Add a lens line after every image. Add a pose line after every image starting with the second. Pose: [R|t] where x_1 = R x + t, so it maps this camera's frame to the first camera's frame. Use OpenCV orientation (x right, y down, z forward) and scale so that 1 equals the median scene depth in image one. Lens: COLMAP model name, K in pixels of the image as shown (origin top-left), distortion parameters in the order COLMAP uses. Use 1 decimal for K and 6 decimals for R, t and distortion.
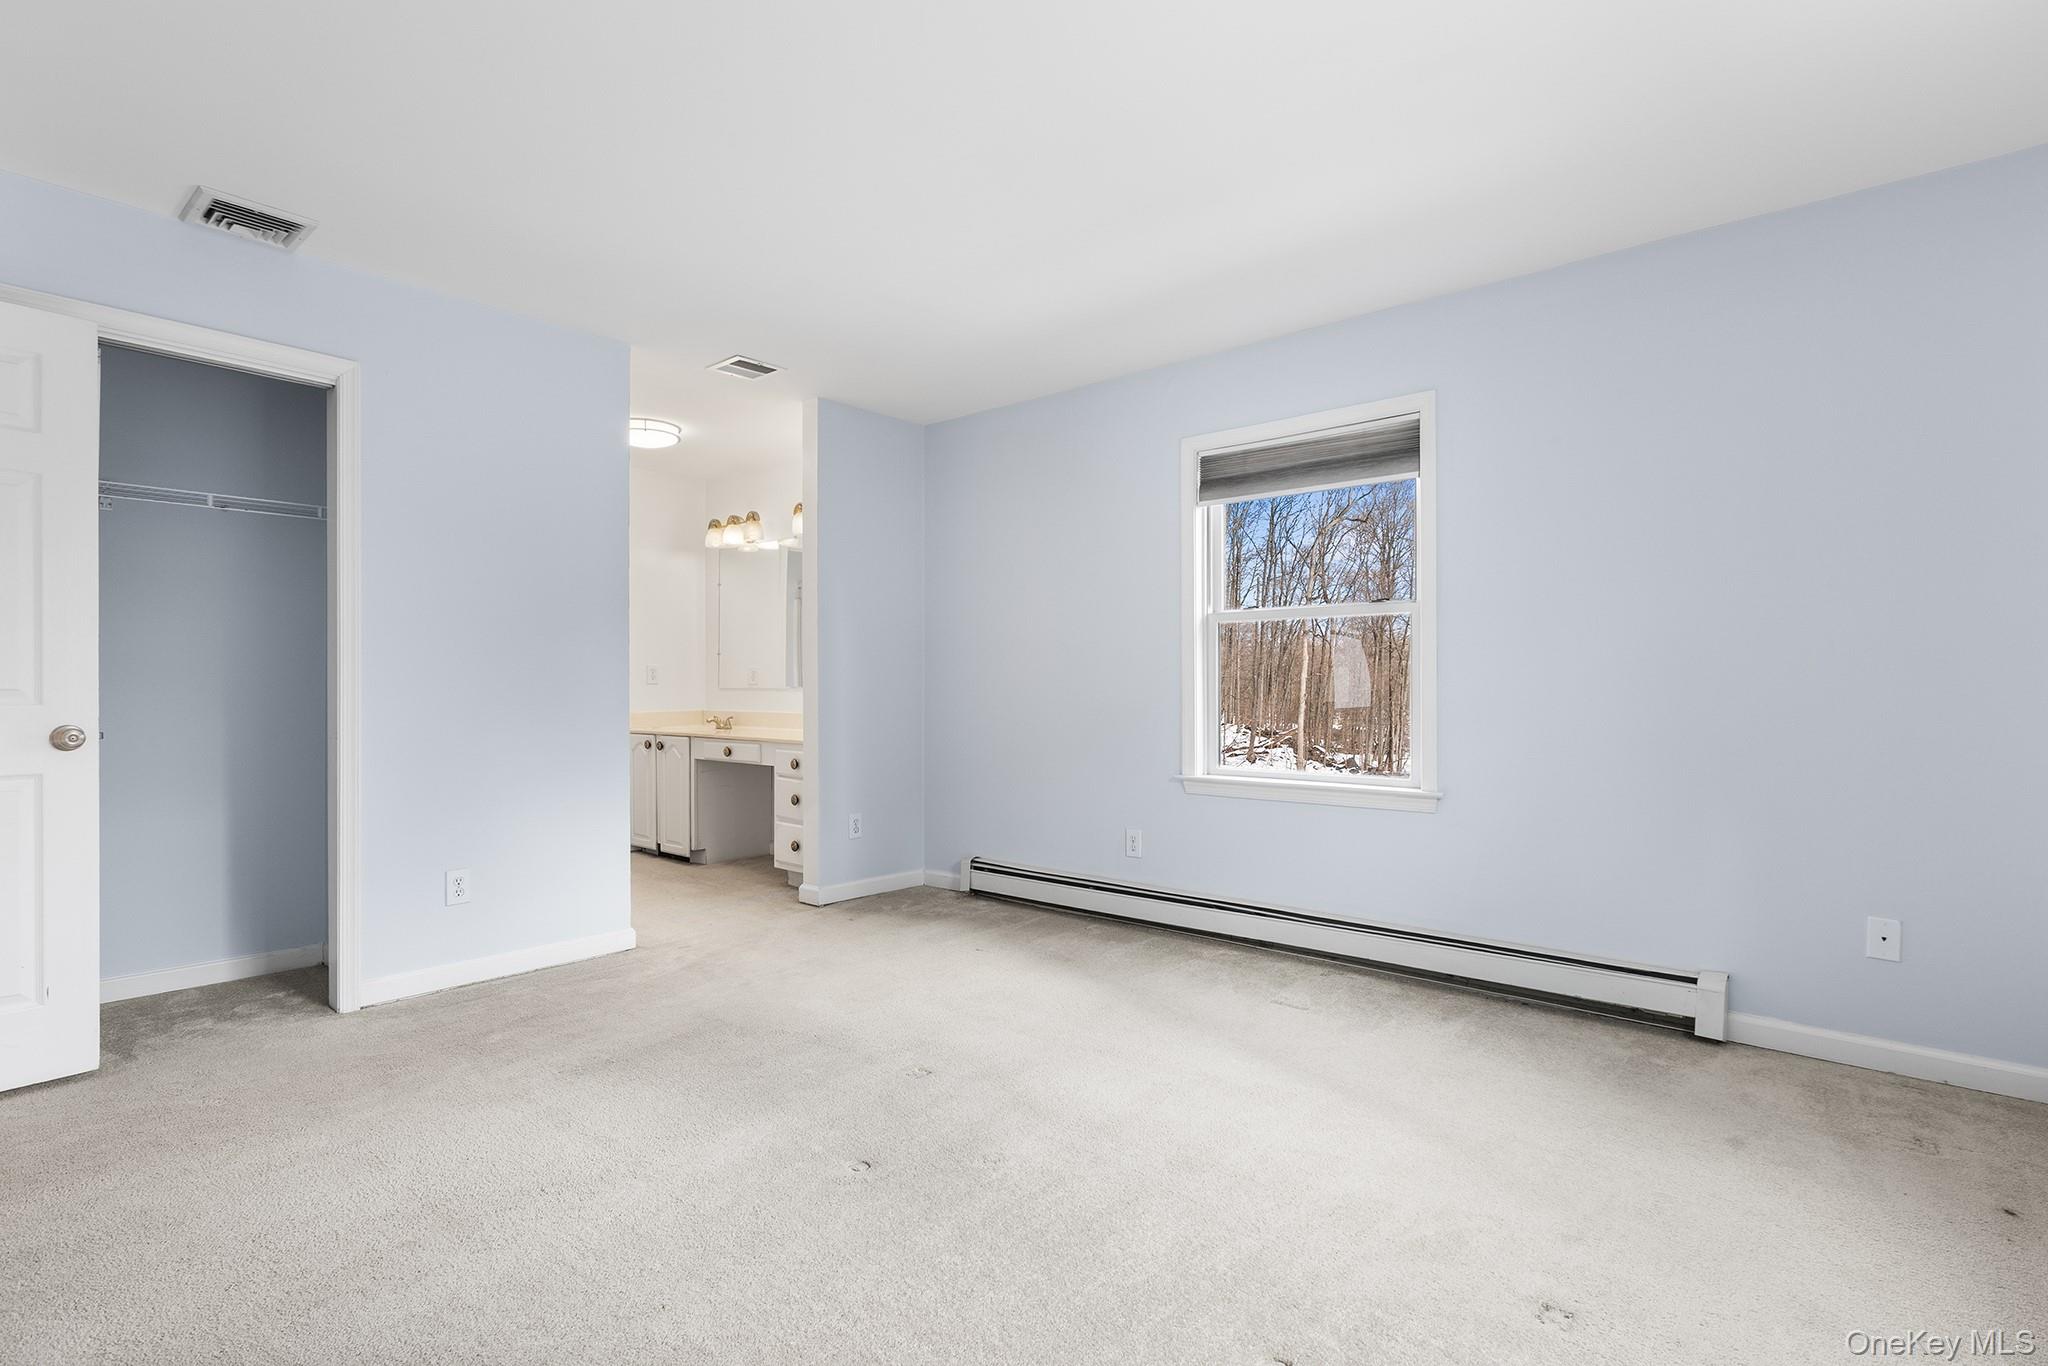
lens RADIAL K [[970.1, 0, 1031.8], [0, 970.1, 685.5], [0, 0, 1]] dist [0.003120, 0.000101]
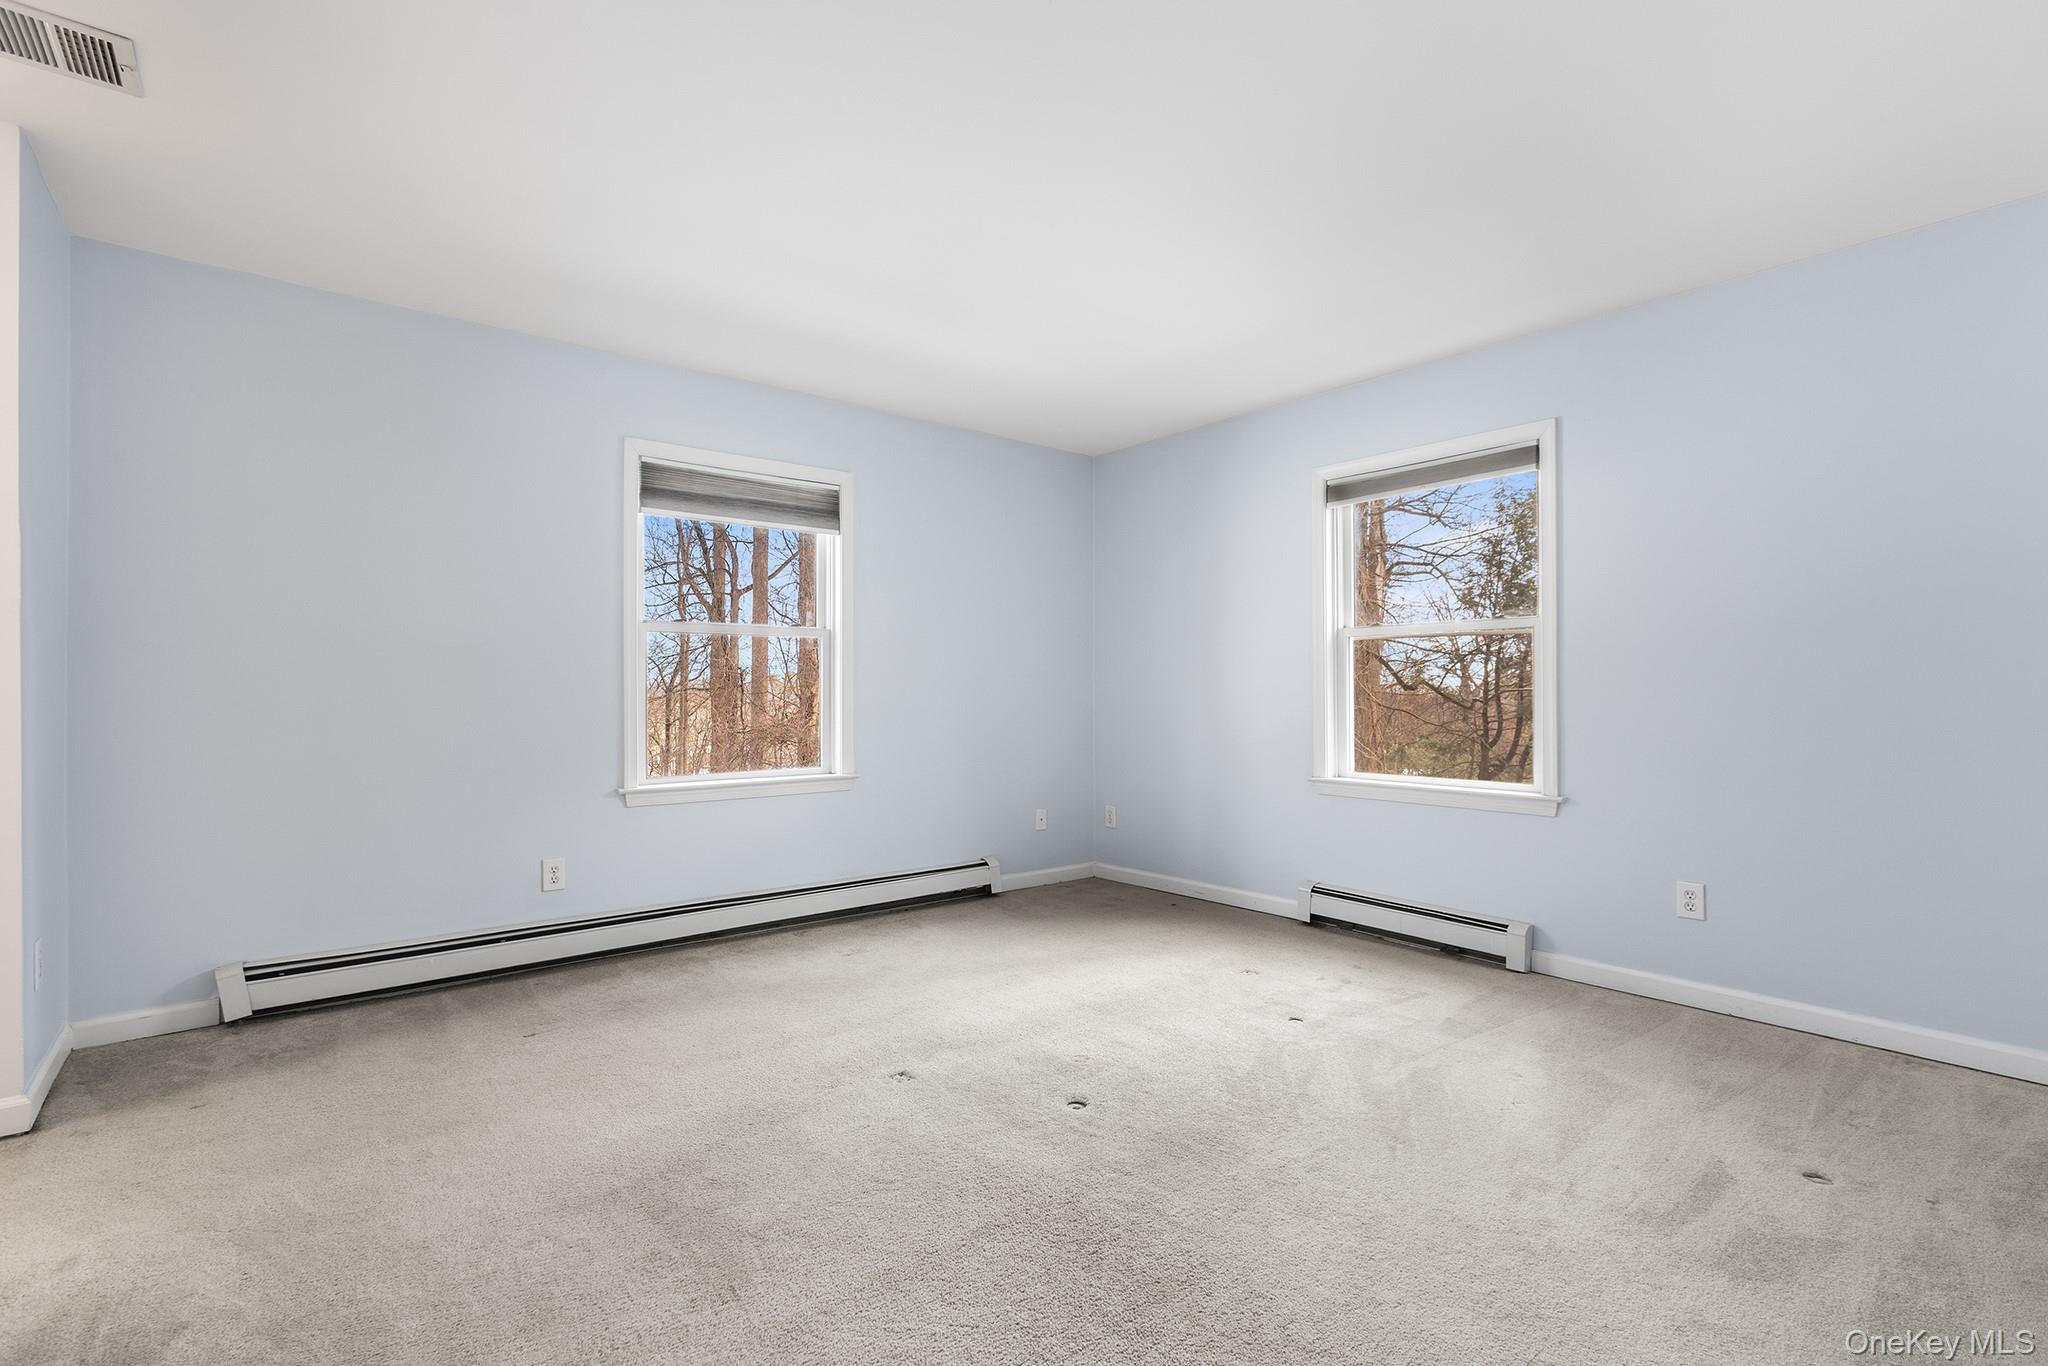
lens RADIAL K [[941.6, 0, 1024.0], [0, 941.6, 683.0], [0, 0, 1]] dist [0.003749, 0.000379]
pose [[0.190015, 0.004452, 0.981771, -0.725796], [-0.002027, 0.999989, -0.004142, -0.009249], [-0.981779, -0.001203, 0.190022, 0.465030]]
